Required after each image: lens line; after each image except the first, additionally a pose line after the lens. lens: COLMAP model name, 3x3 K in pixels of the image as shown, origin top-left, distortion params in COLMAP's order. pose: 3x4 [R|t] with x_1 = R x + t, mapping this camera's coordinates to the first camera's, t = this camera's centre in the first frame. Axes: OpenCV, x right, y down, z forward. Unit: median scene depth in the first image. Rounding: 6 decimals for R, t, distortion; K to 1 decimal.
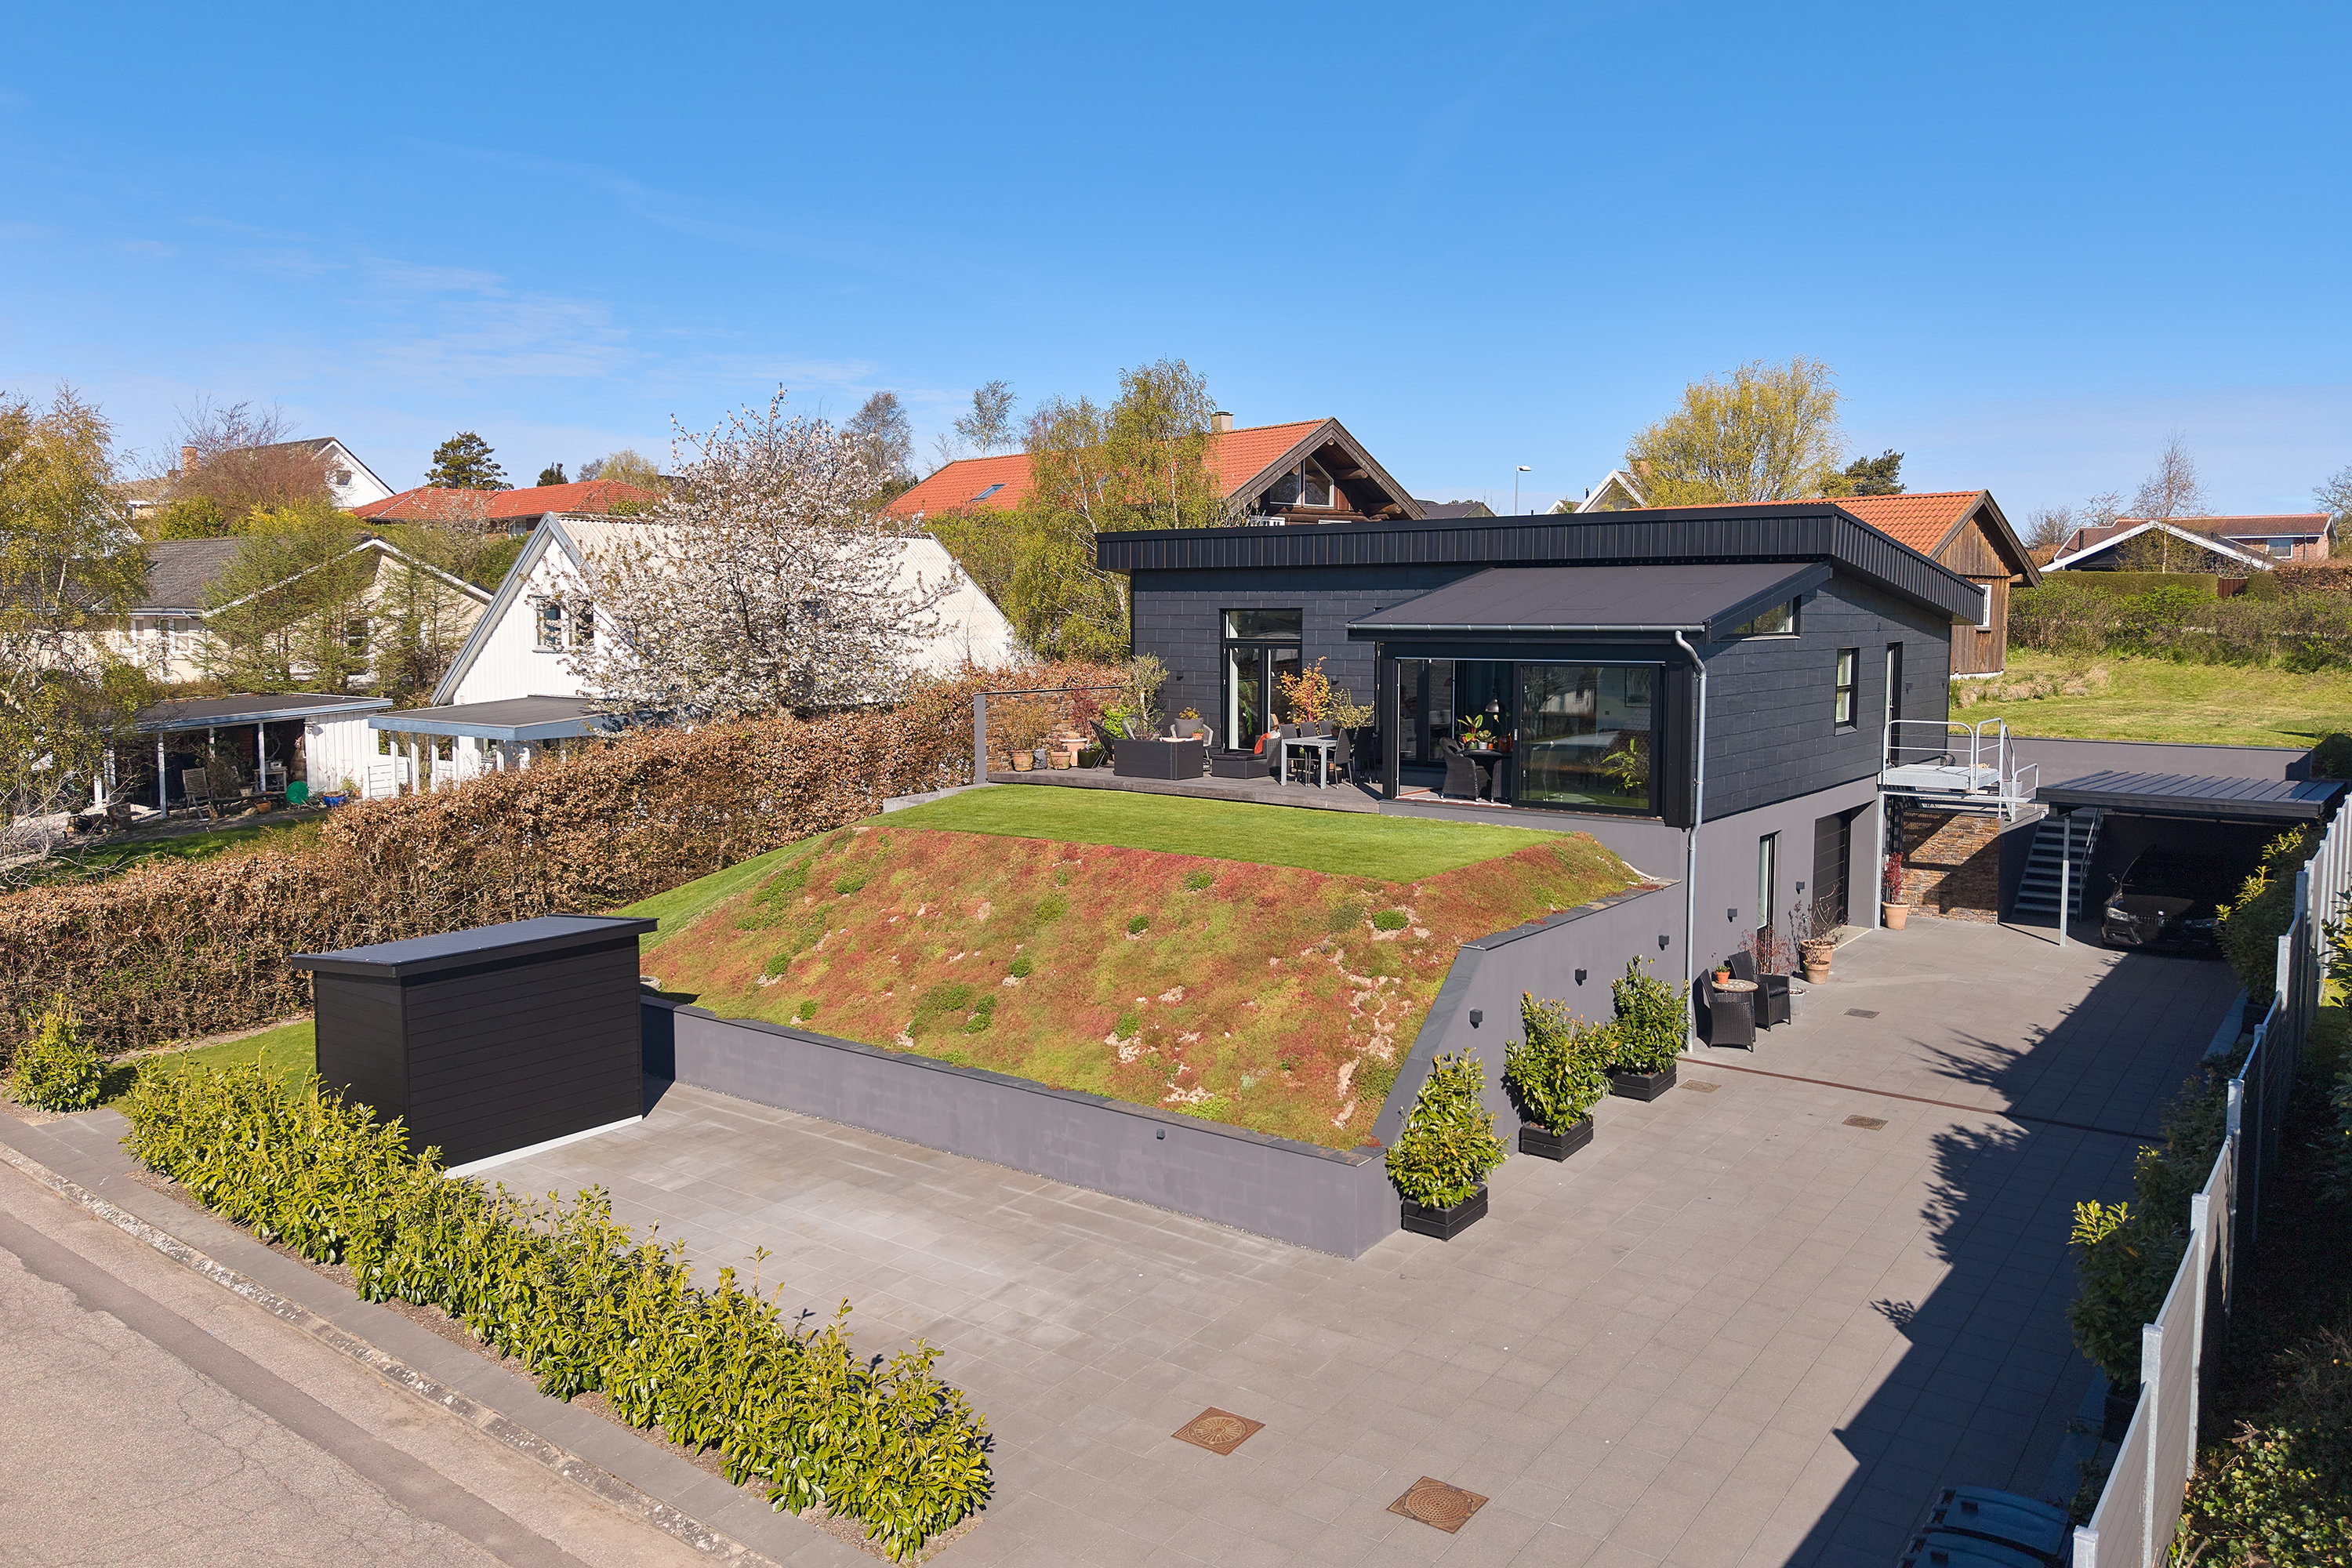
lens RADIAL K [[1616.8, 0, 1151.5], [0, 1616.8, 745.6], [0, 0, 1]] dist [0.039074, -0.003555]
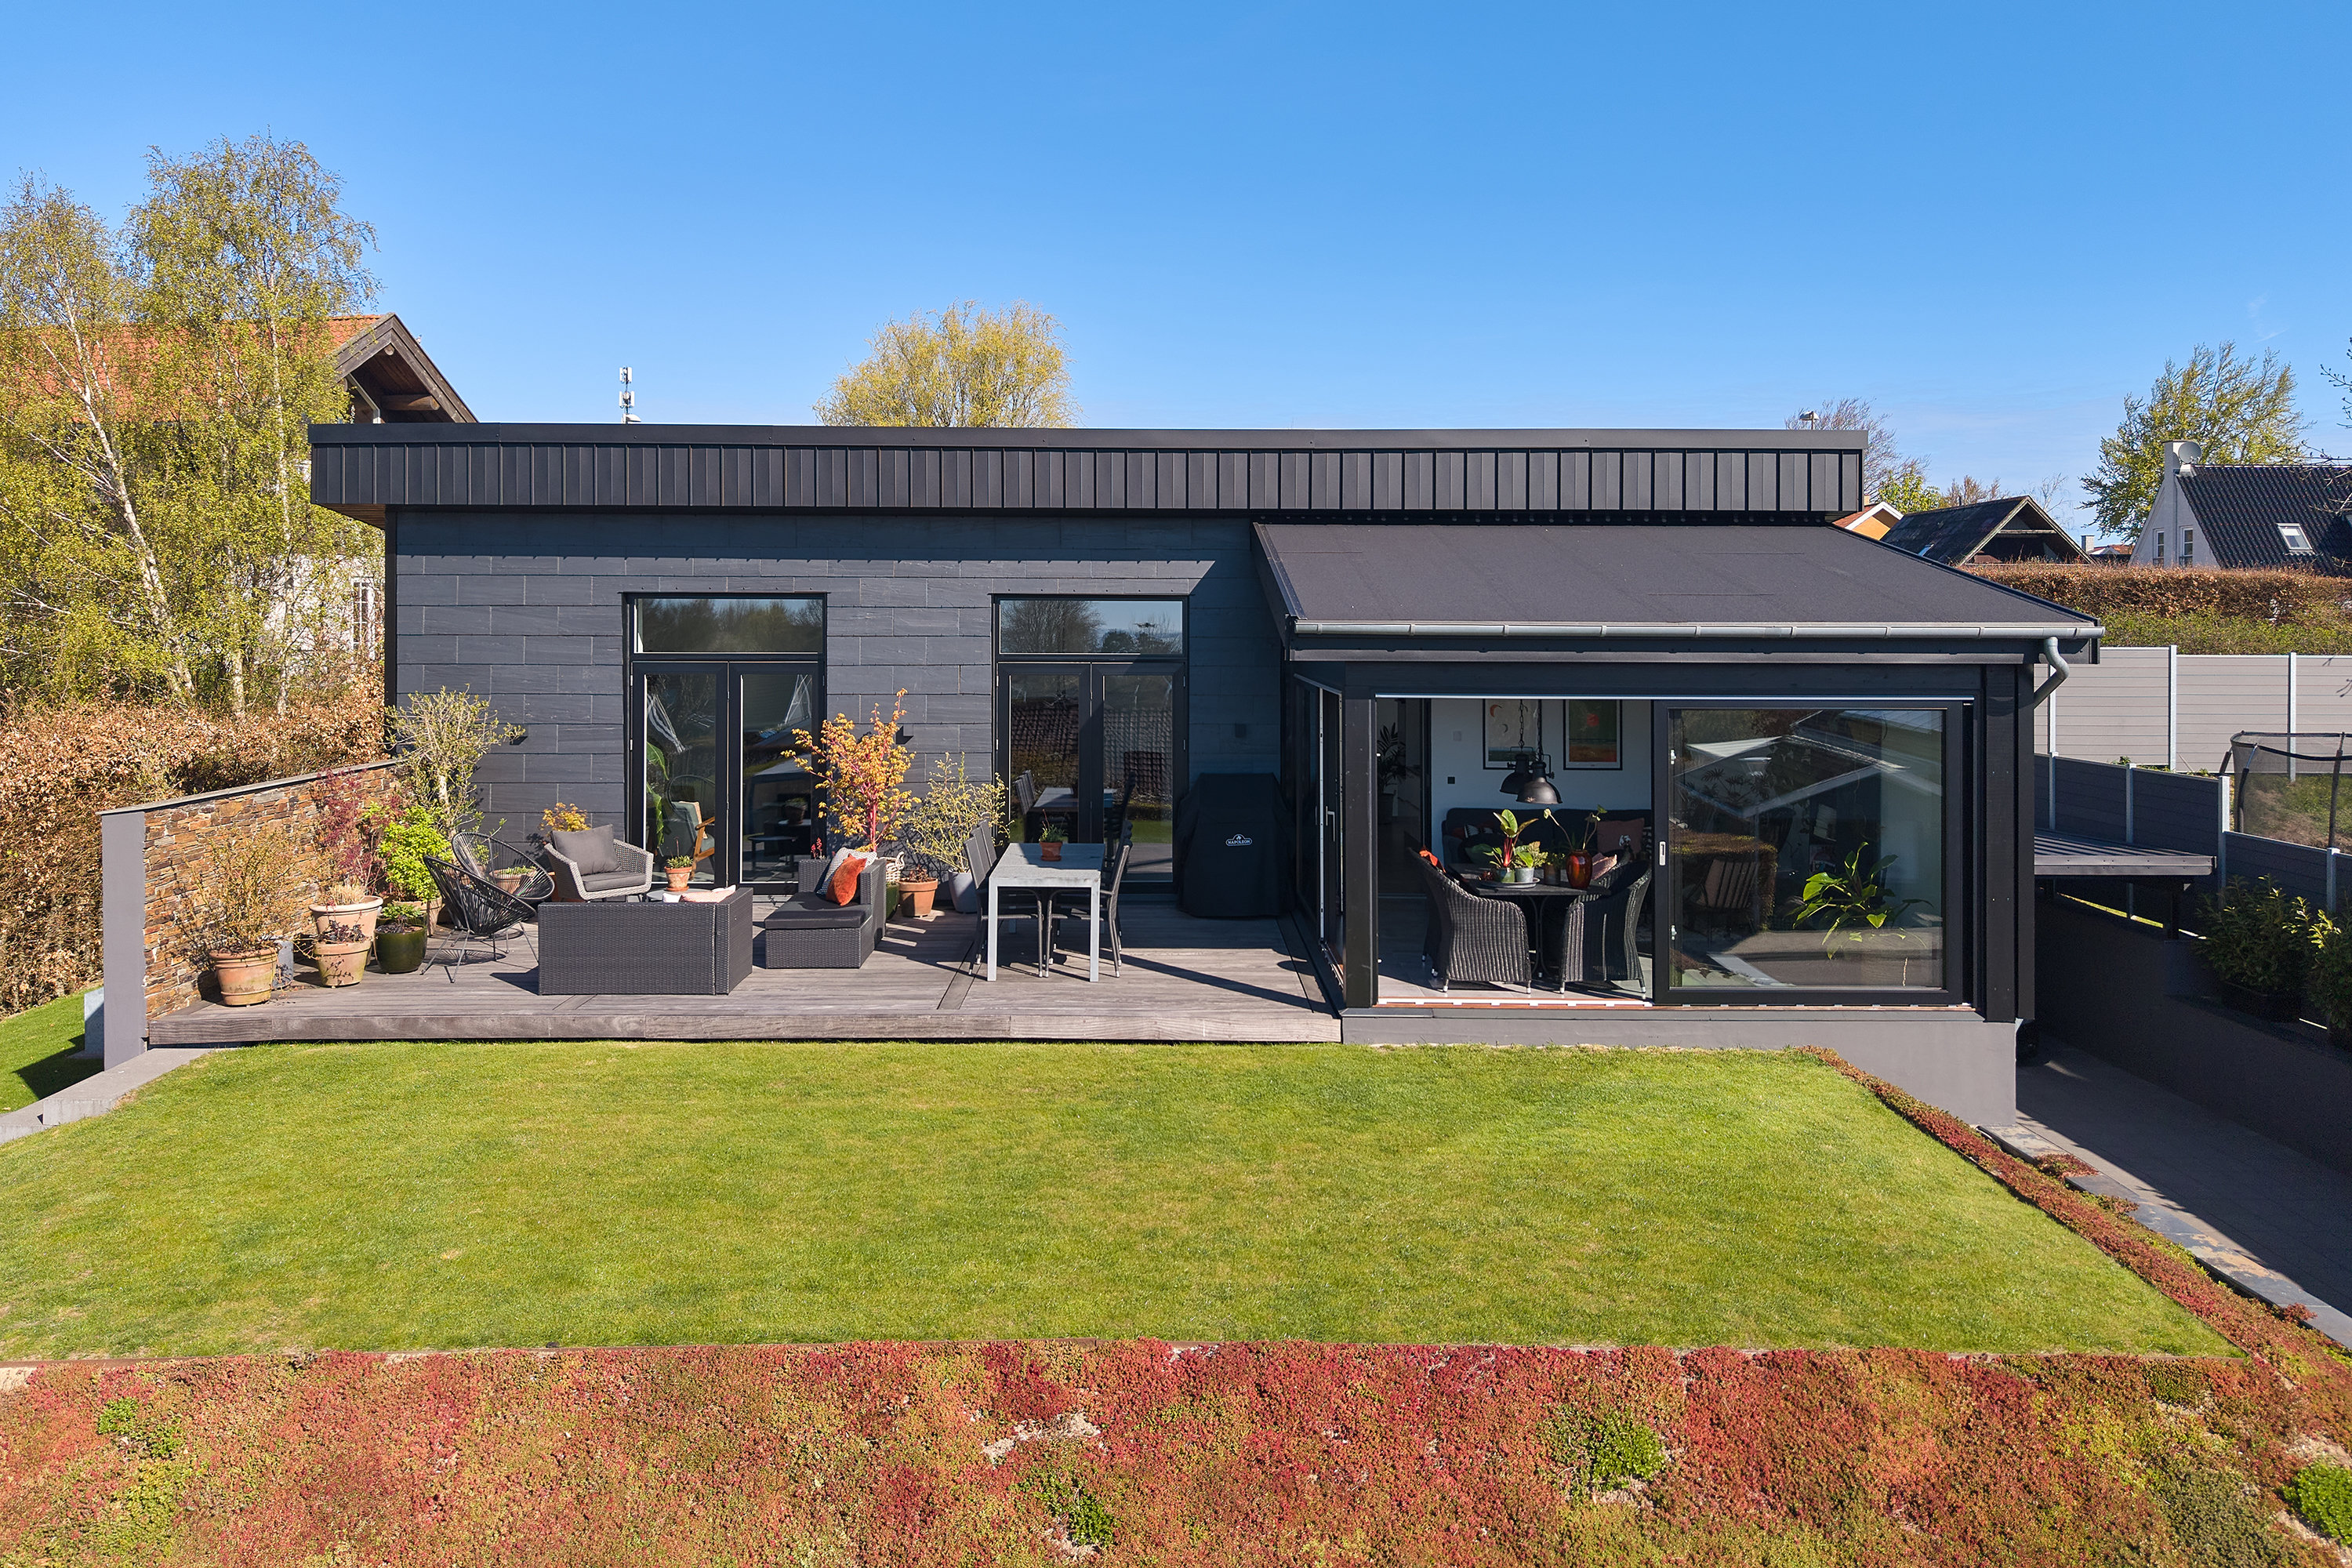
lens RADIAL K [[1719.2, 0, 1158.4], [0, 1719.2, 596.2], [0, 0, 1]] dist [0.074318, -0.070323]
pose [[0.784447, 0.009458, 0.620124, -0.267664], [0.047334, 0.996054, -0.075068, -0.063359], [-0.618387, 0.088240, 0.780904, 0.845828]]
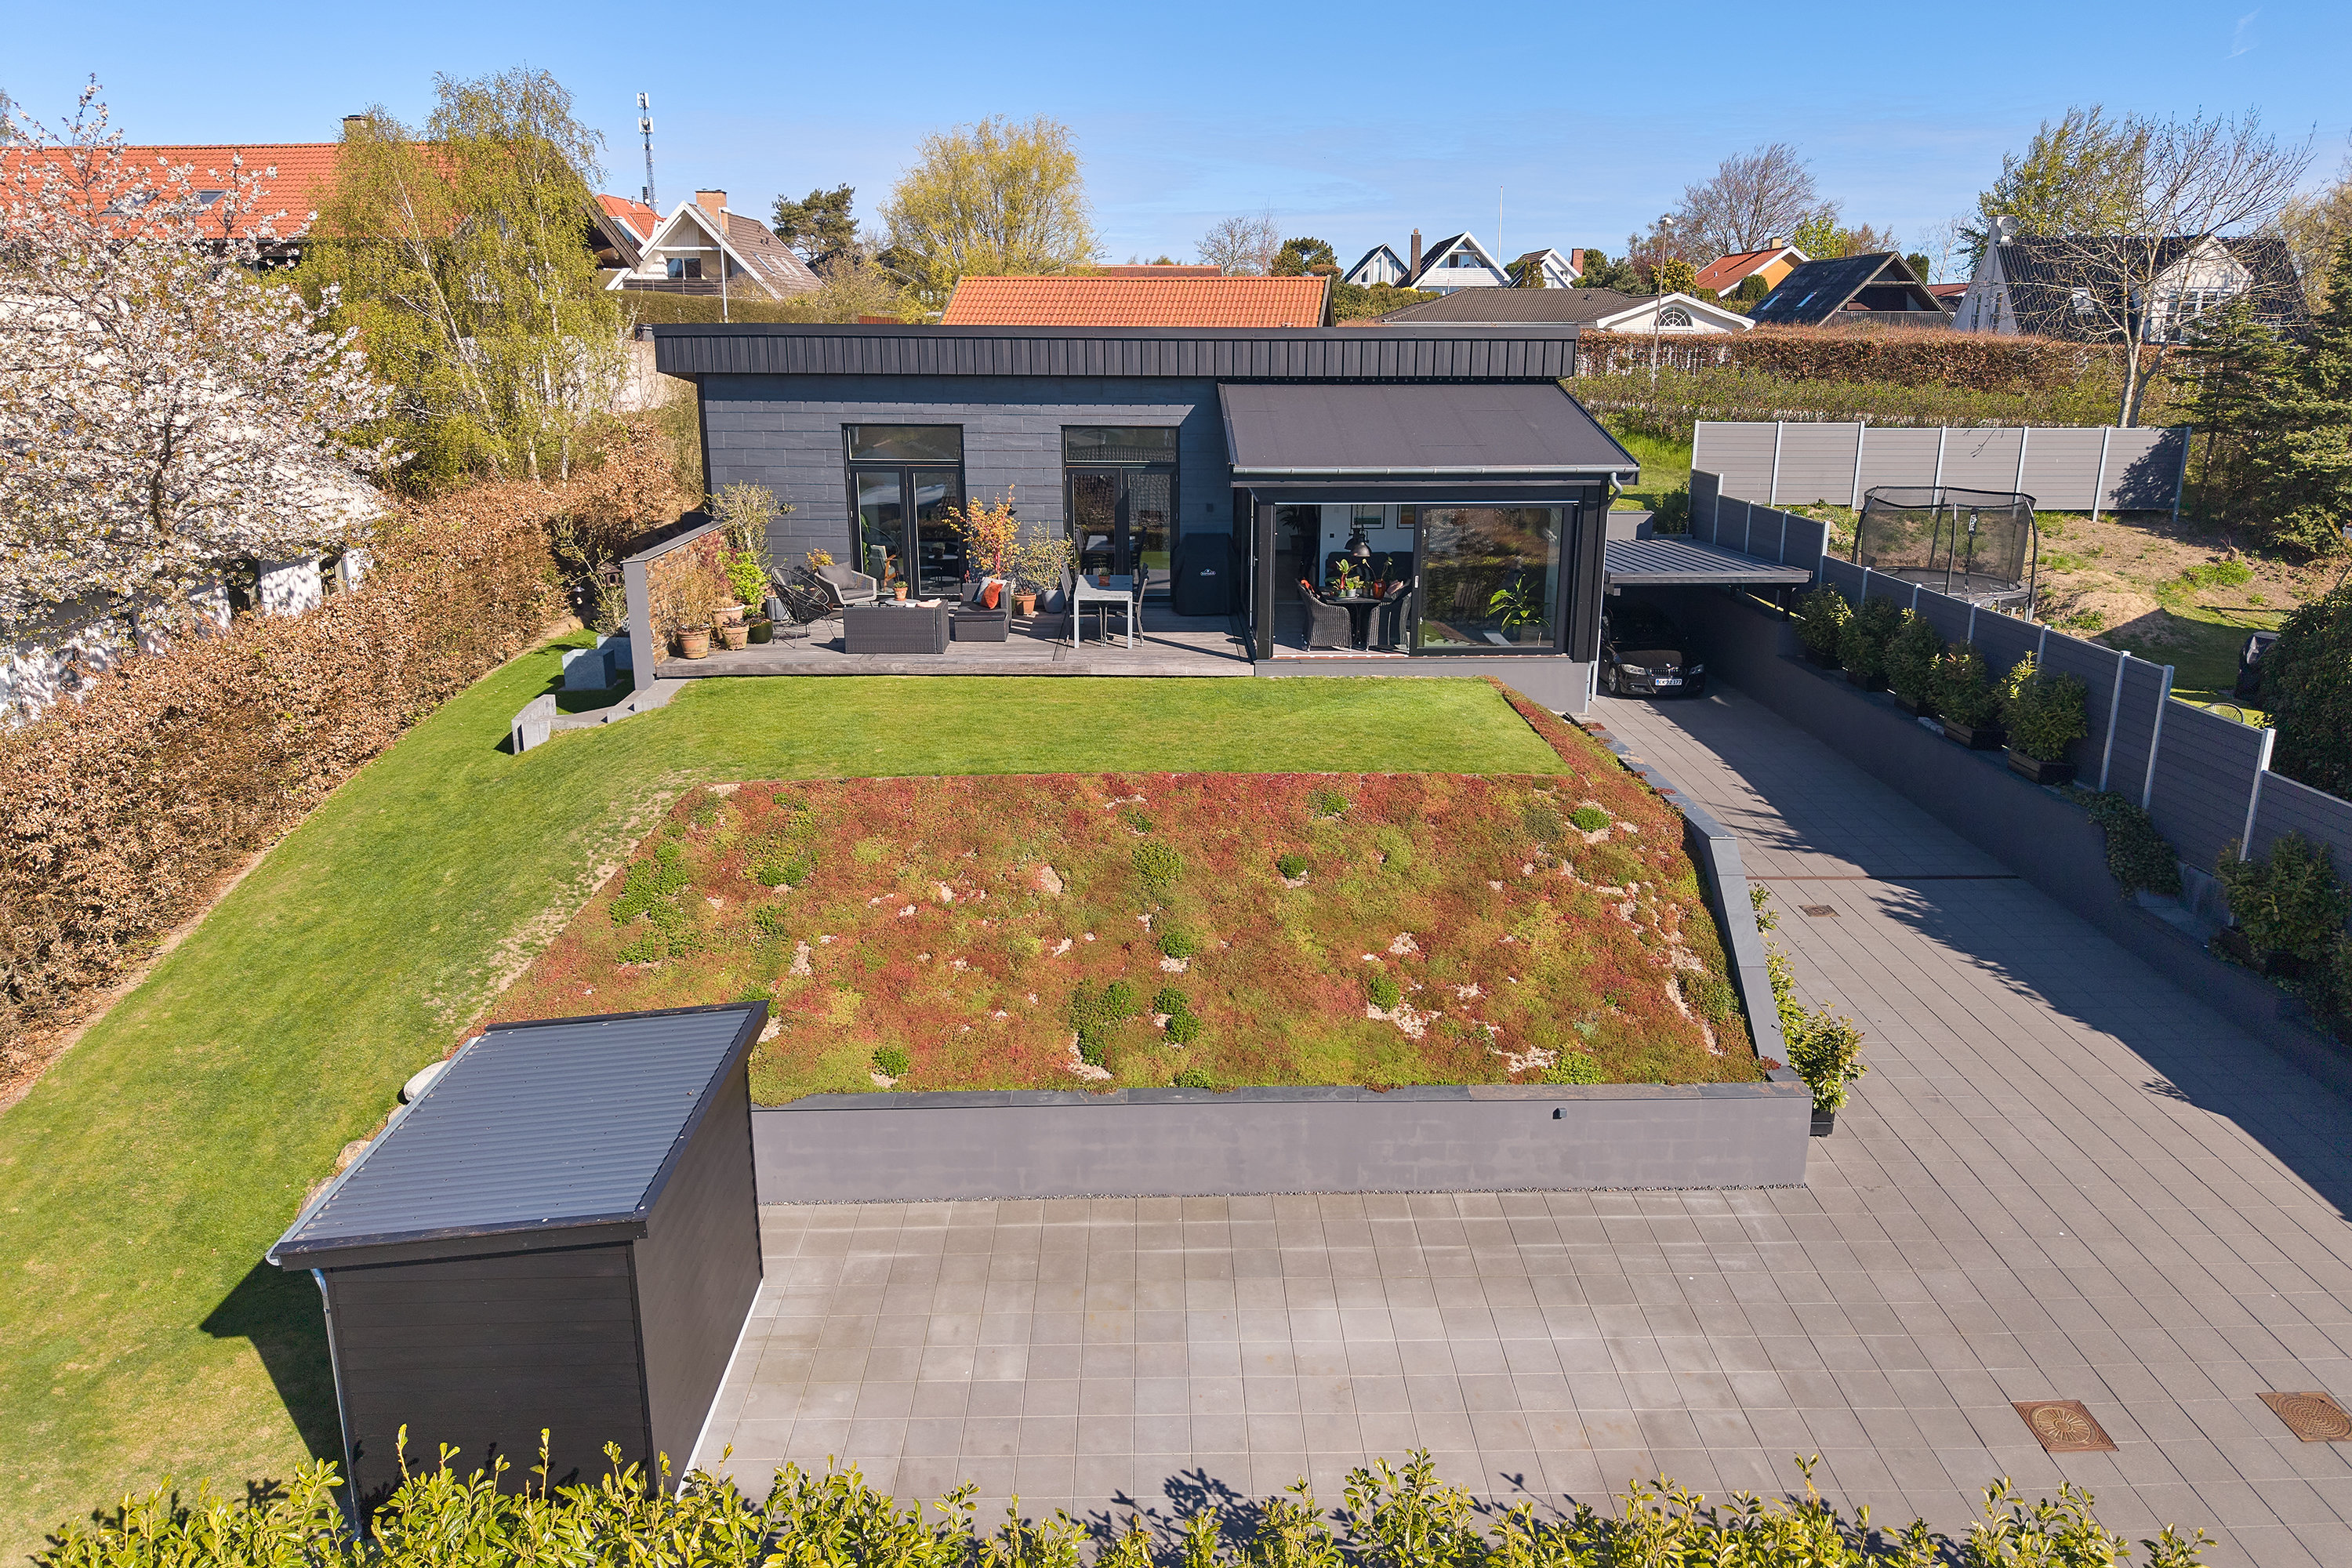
lens RADIAL K [[1616.8, 0, 1151.5], [0, 1616.8, 745.6], [0, 0, 1]] dist [0.039074, -0.003555]
pose [[0.783723, -0.156890, 0.600970, -0.609795], [0.050185, 0.980404, 0.190499, -0.126502], [-0.619080, -0.119139, 0.776238, 0.422656]]
